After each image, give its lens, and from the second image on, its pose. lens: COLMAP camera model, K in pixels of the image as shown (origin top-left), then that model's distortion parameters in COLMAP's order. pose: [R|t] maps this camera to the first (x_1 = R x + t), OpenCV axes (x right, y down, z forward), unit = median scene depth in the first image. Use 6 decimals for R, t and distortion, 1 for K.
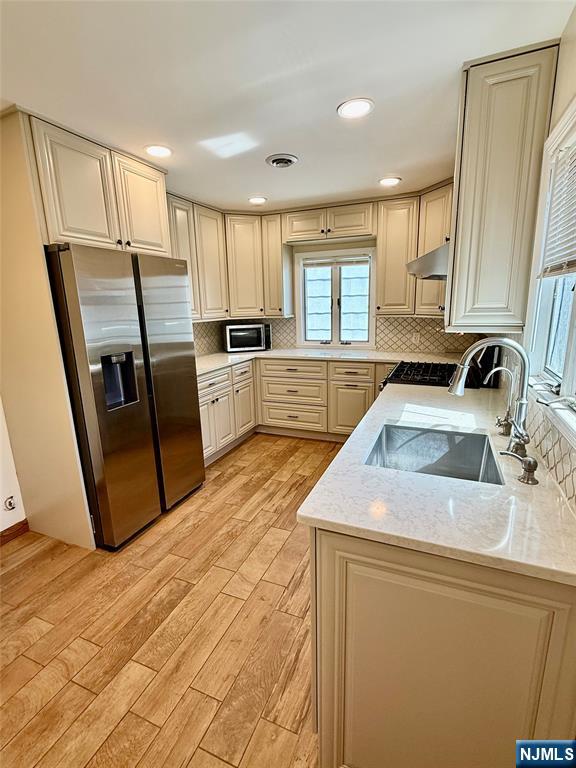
lens RADIAL K [[364.8, 0, 287.8], [0, 364.8, 385.1], [0, 0, 1]] dist [-0.014696, 0.000541]
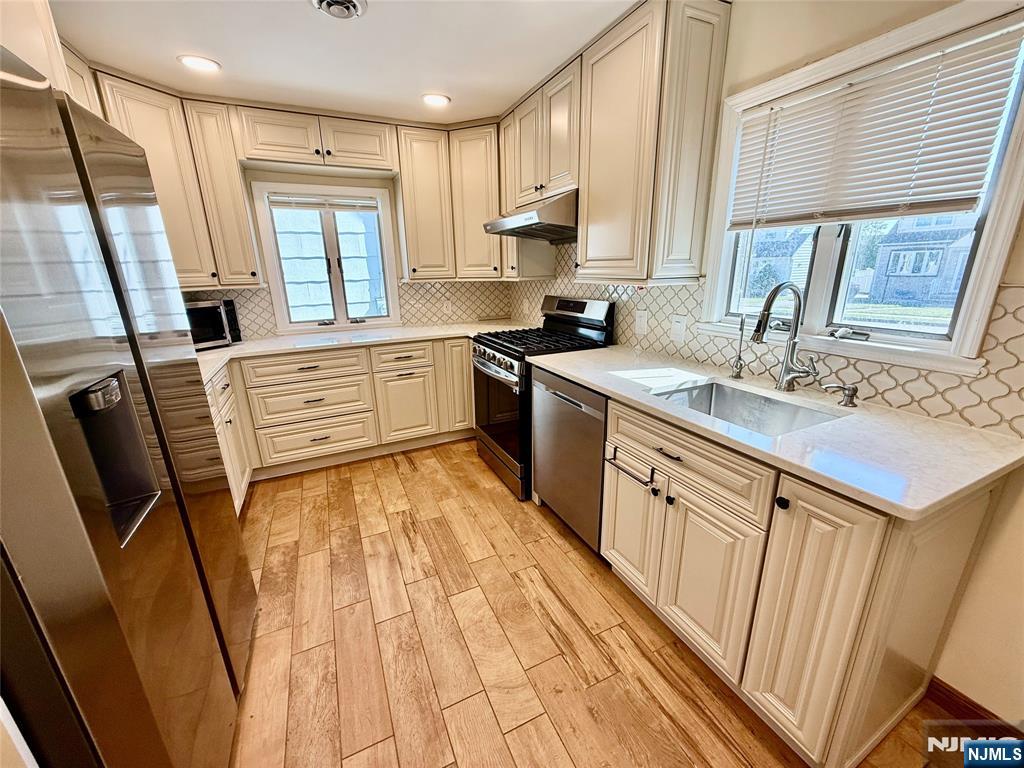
lens RADIAL K [[407.6, 0, 512.5], [0, 407.6, 385.1], [0, 0, 1]] dist [0.000795, -0.000082]
pose [[0.666522, -0.197979, 0.718716, -0.283880], [0.167591, 0.979207, 0.114314, -0.036226], [-0.726404, 0.044258, 0.685842, 0.260403]]
